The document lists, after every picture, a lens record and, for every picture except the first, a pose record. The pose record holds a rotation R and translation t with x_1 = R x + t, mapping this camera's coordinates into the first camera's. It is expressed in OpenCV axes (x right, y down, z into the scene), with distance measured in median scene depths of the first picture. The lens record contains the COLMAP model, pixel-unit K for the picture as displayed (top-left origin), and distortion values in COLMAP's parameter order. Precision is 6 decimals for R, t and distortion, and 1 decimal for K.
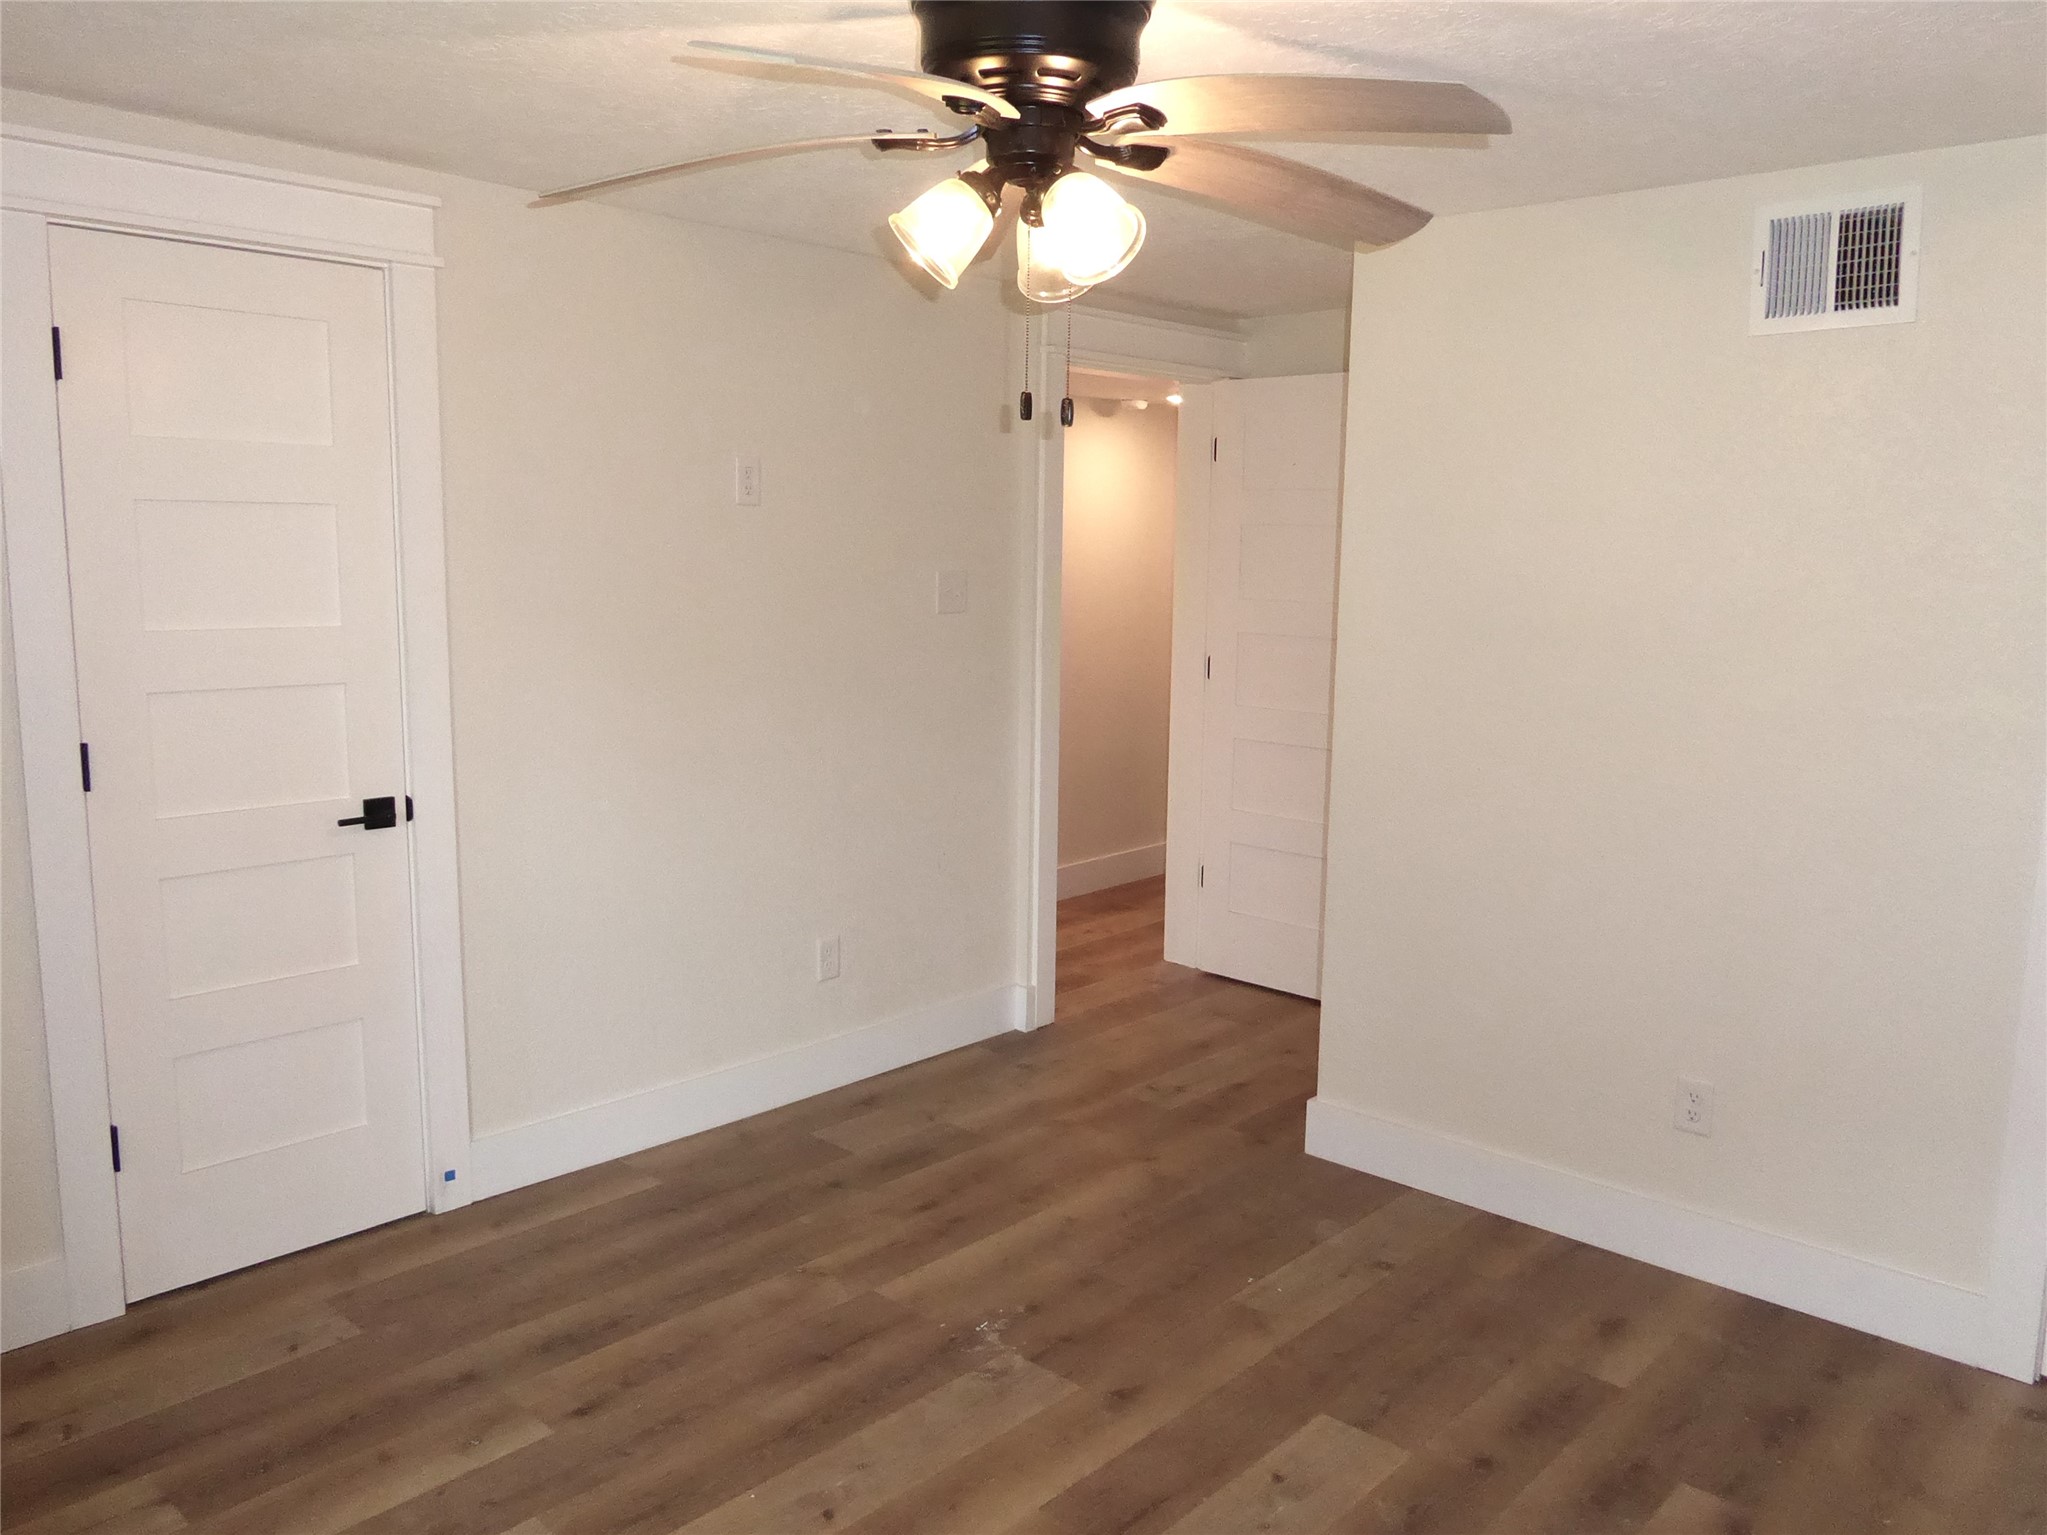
lens RADIAL K [[1496.2, 0, 1023.5], [0, 1496.2, 767.5], [0, 0, 1]] dist [-0.051206, 0.003505]
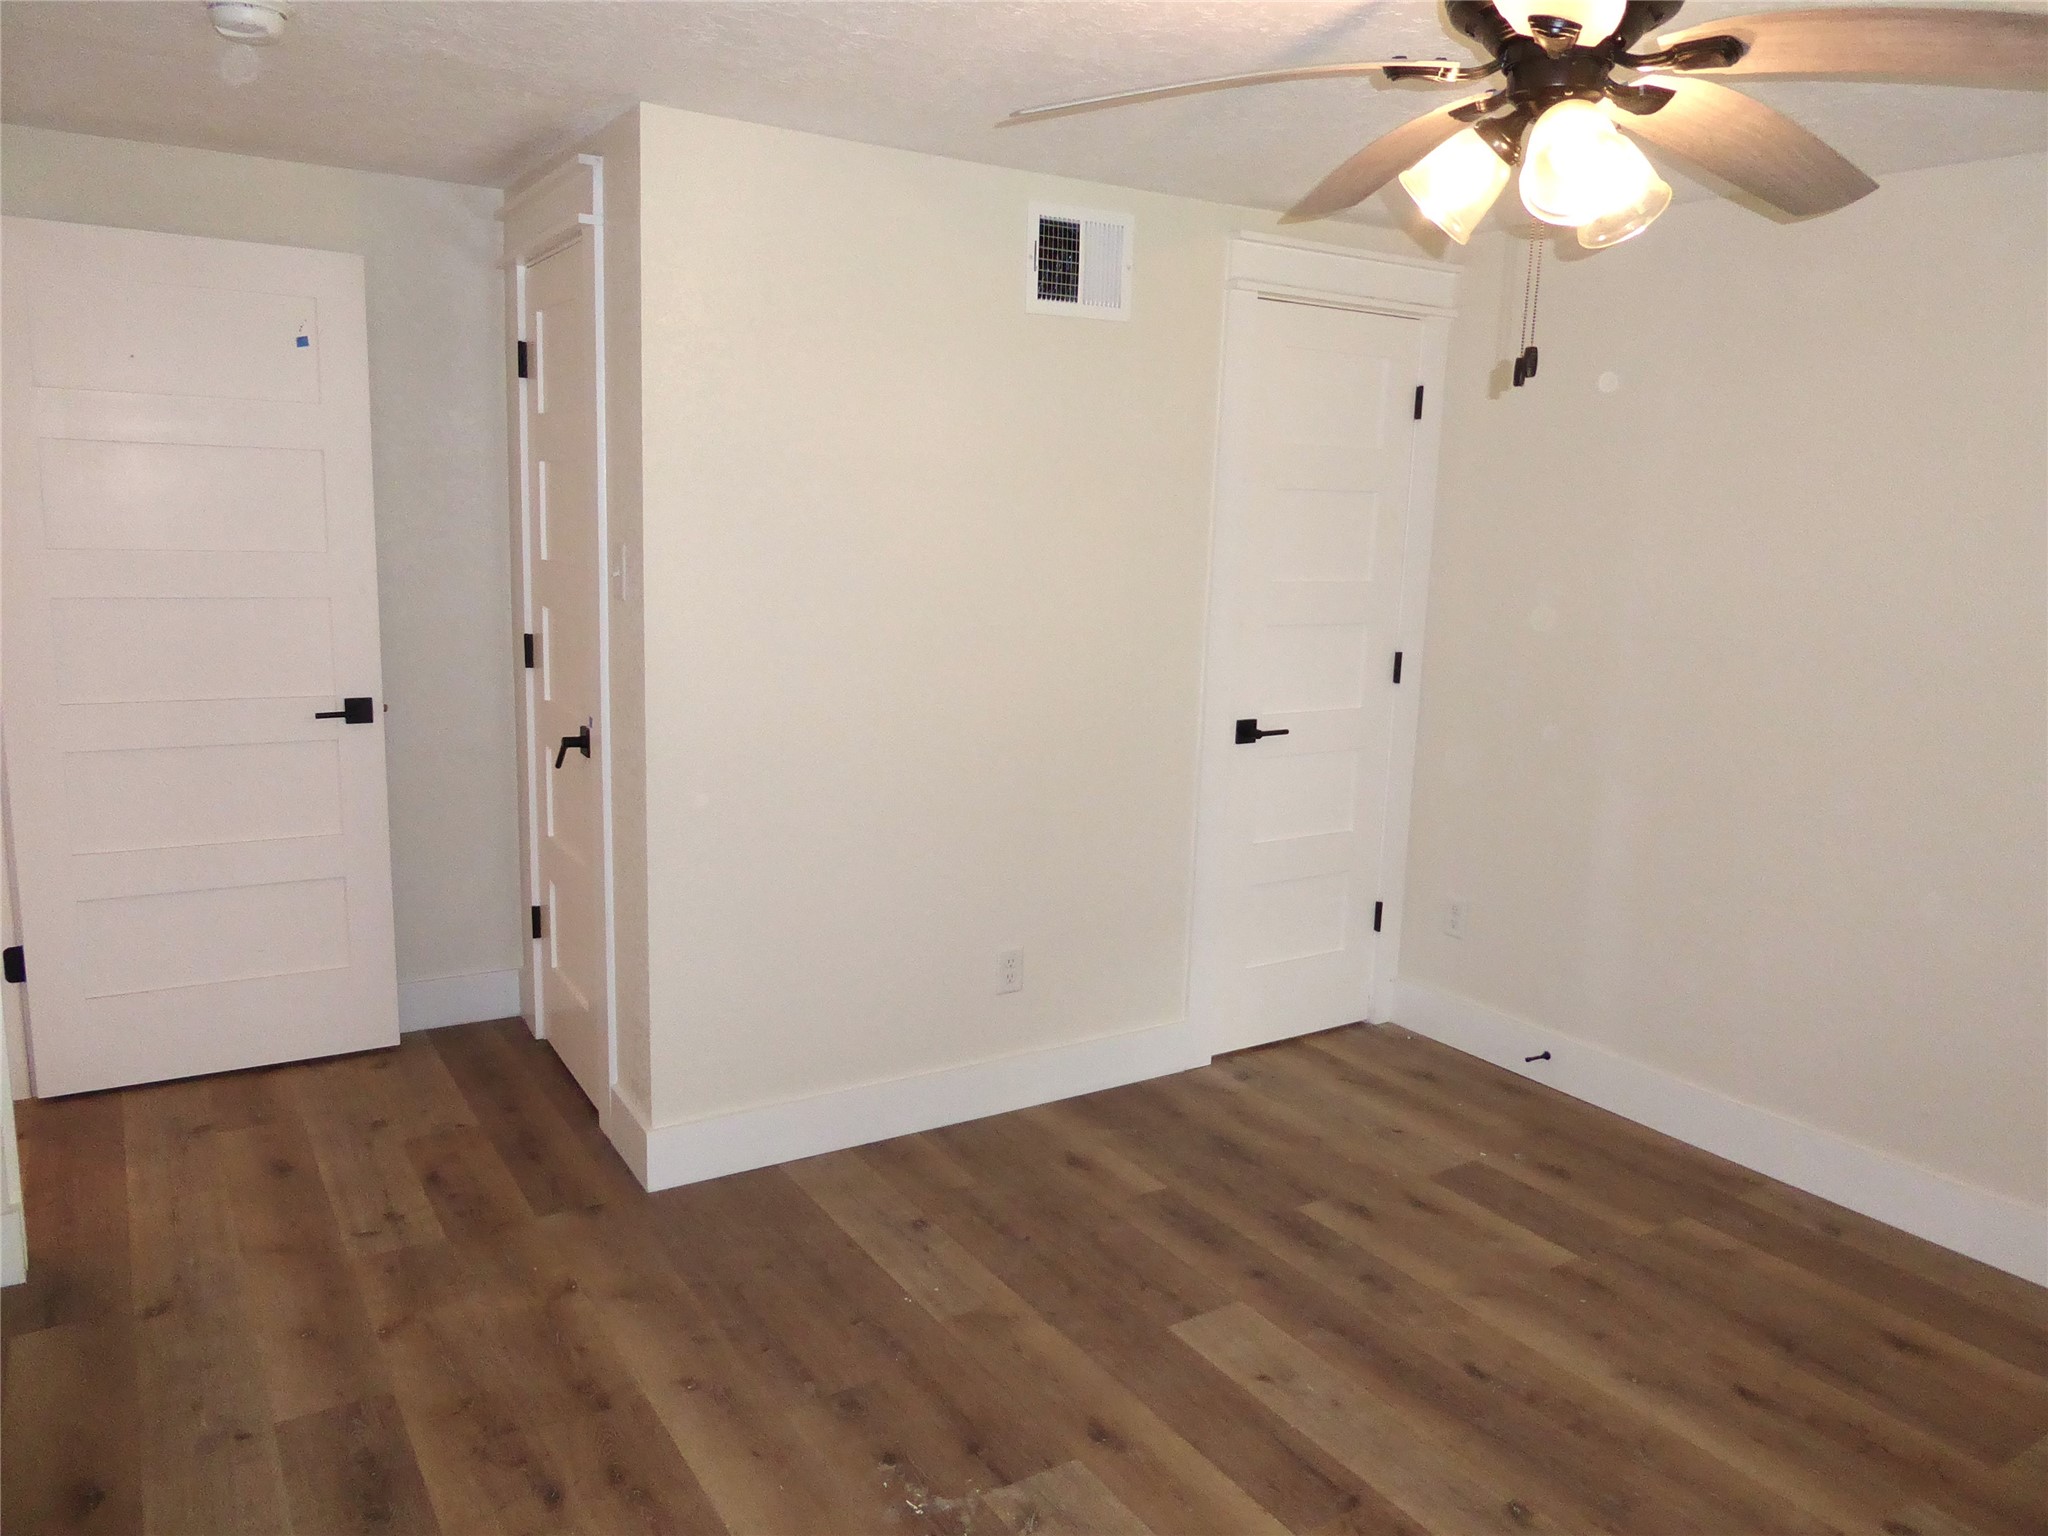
lens RADIAL K [[1457.4, 0, 1024.0], [0, 1457.4, 768.0], [0, 0, 1]] dist [-0.043156, 0.001253]
pose [[0.251648, -0.187151, 0.949551, -0.672420], [0.109247, 0.980347, 0.164268, -0.129876], [-0.961633, 0.062398, 0.267148, 0.719146]]
